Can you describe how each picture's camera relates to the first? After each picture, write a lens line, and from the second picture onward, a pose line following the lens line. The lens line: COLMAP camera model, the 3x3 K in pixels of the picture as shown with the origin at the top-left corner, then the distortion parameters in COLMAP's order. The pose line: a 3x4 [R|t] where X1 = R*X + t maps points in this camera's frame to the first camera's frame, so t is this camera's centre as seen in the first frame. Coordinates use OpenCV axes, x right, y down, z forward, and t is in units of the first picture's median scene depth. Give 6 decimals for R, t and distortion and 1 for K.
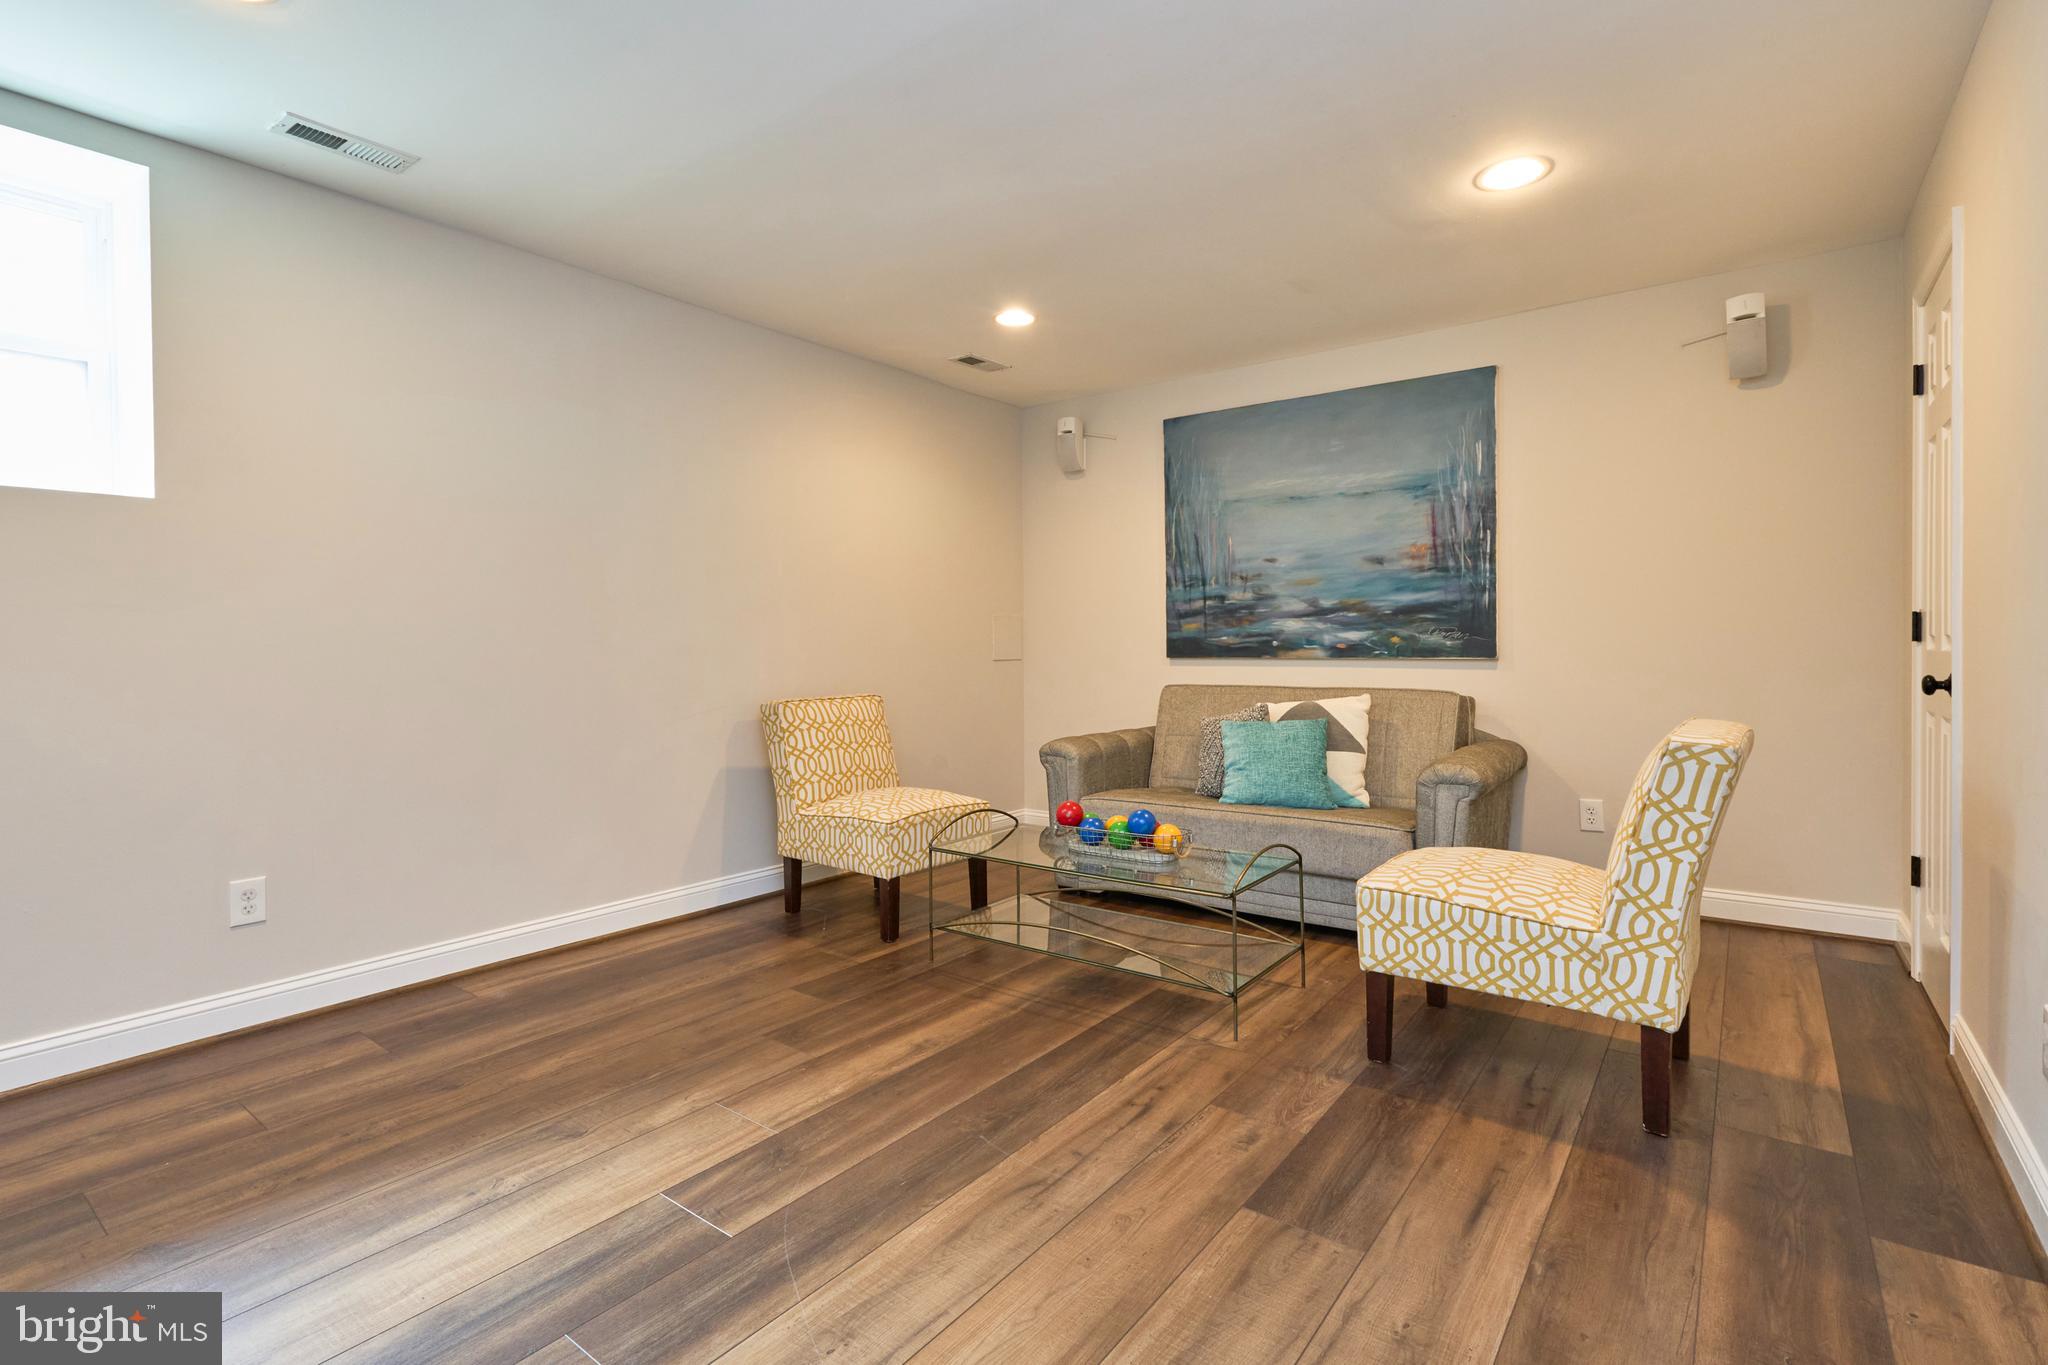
lens RADIAL K [[949.5, 0, 1027.4], [0, 949.5, 654.1], [0, 0, 1]] dist [-0.001590, 0.001359]
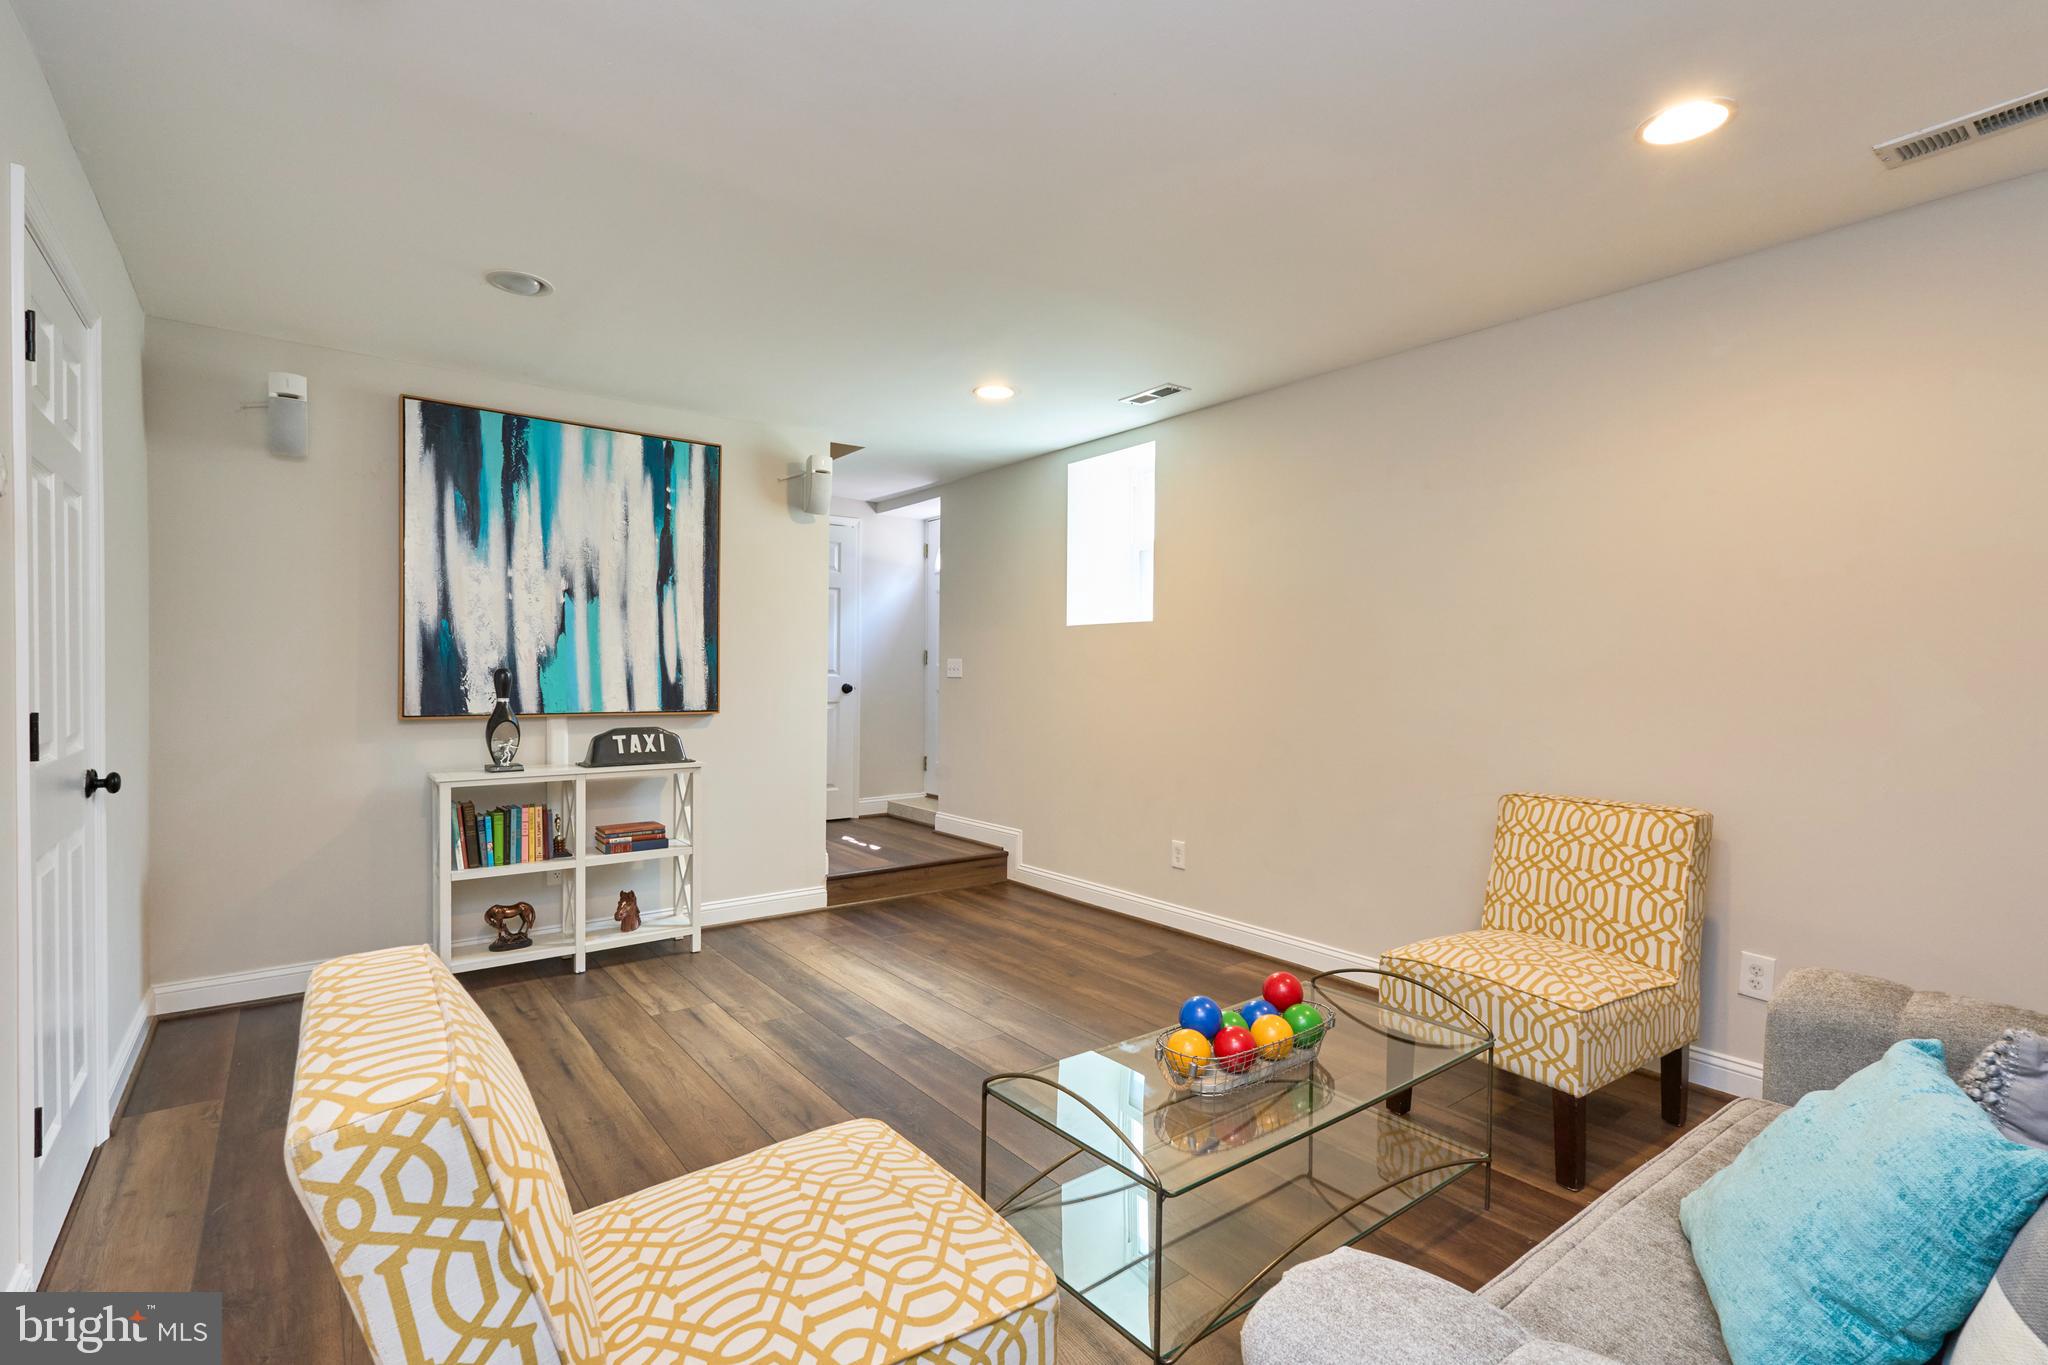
lens RADIAL K [[949.5, 0, 1004.8], [0, 949.5, 684.9], [0, 0, 1]] dist [-0.001590, 0.001359]
pose [[-0.277911, 0.018471, -0.960429, 0.608515], [-0.012430, 0.999662, 0.022822, -0.052369], [0.960526, 0.018281, -0.277587, 0.805656]]
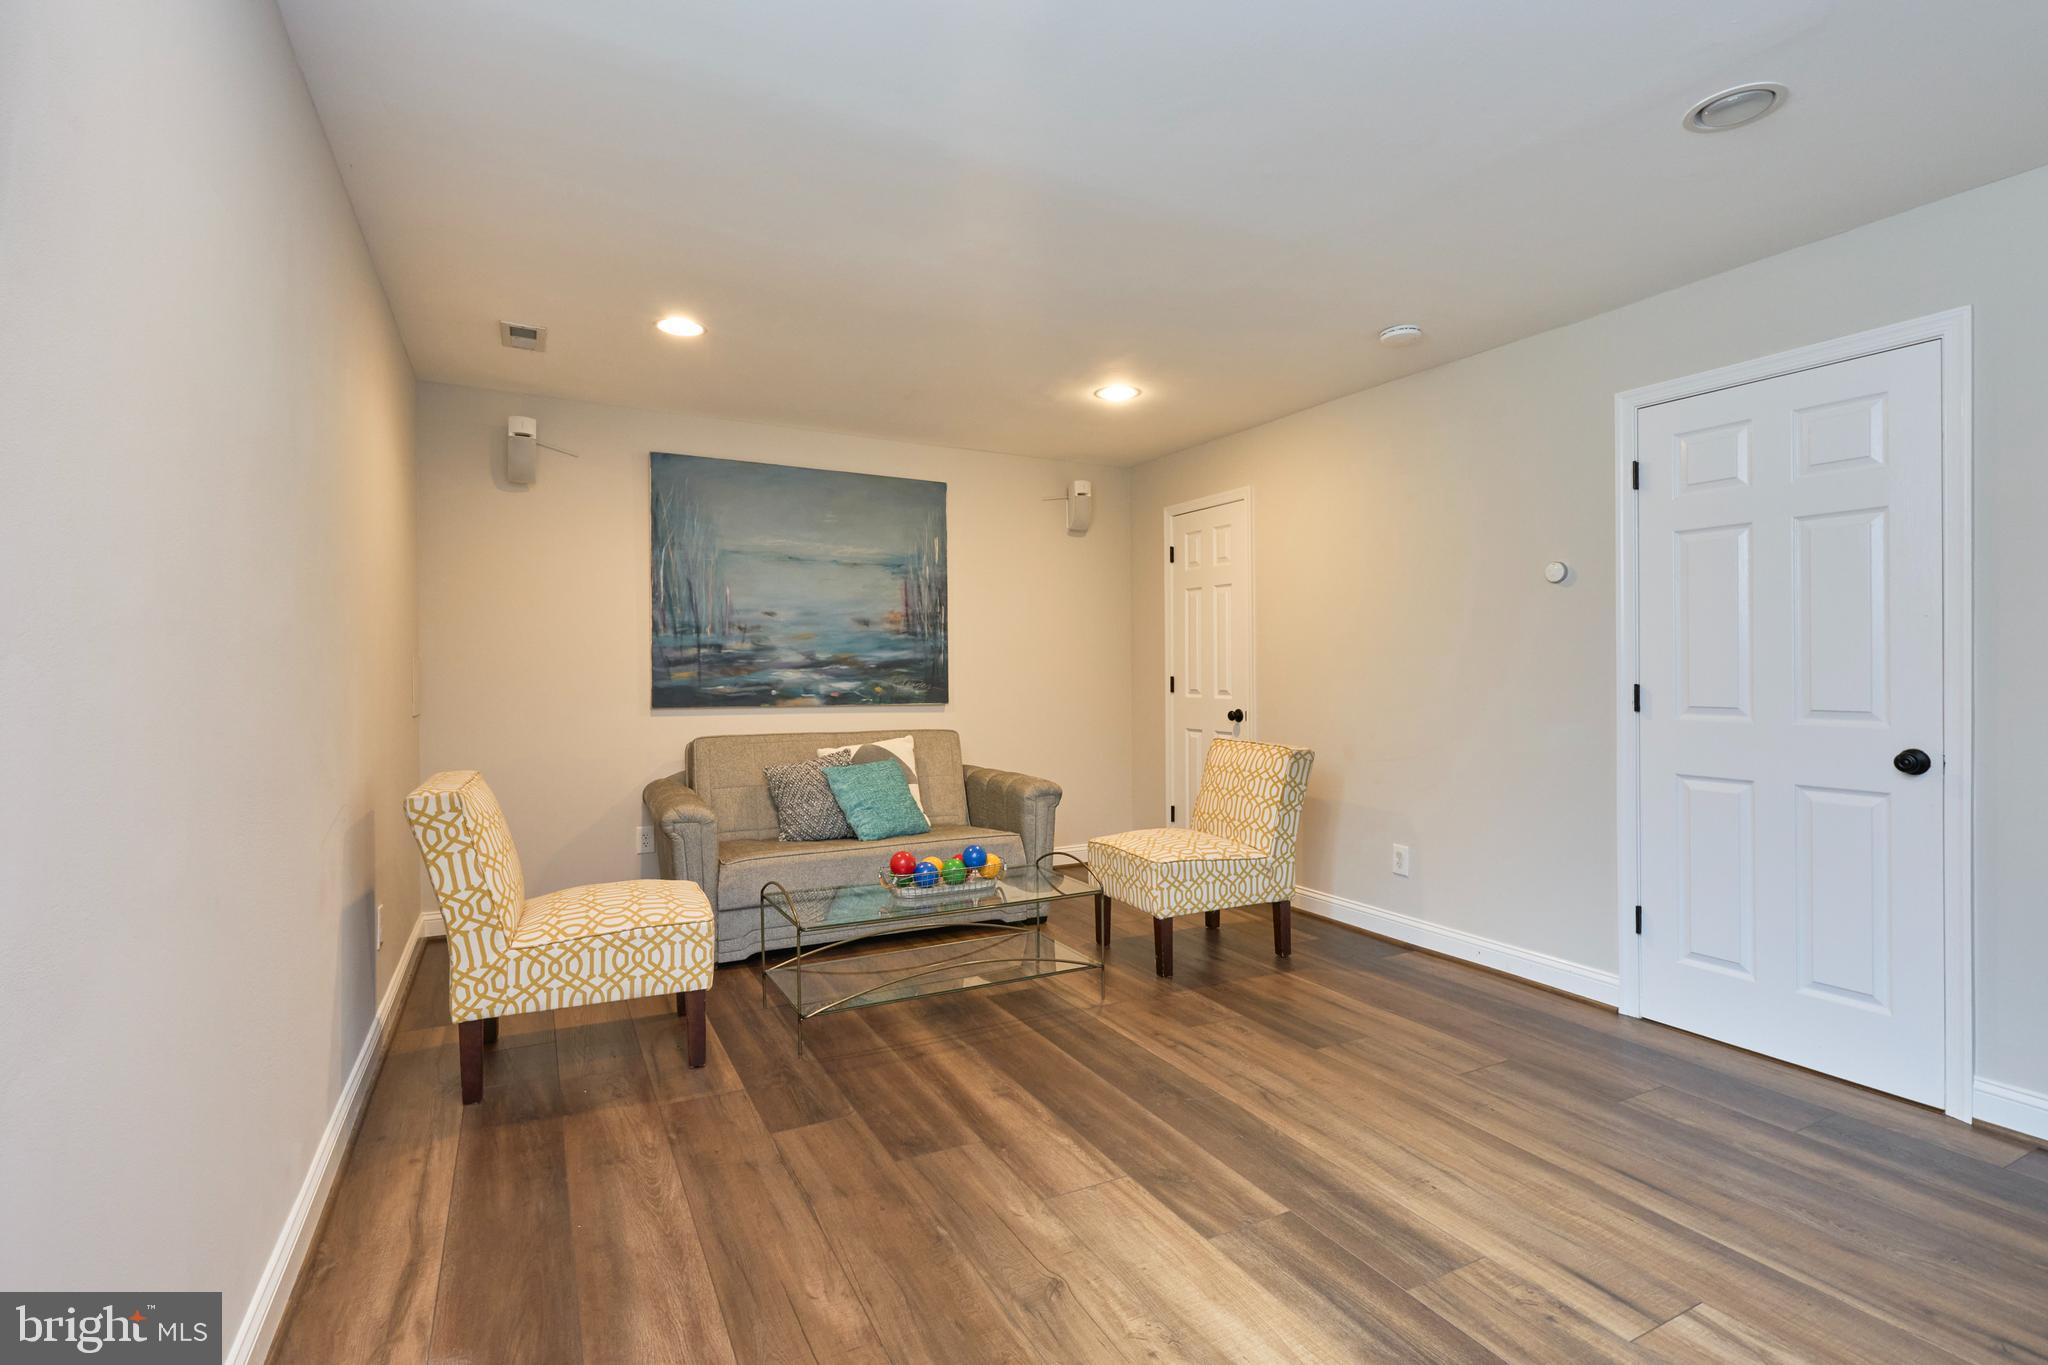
lens RADIAL K [[949.5, 0, 1028.2], [0, 949.5, 671.9], [0, 0, 1]] dist [-0.001590, 0.001359]
pose [[0.423814, 0.010063, 0.905693, -0.692862], [0.003652, 0.999911, -0.012819, -0.023399], [-0.905742, 0.008741, 0.423740, 0.352497]]
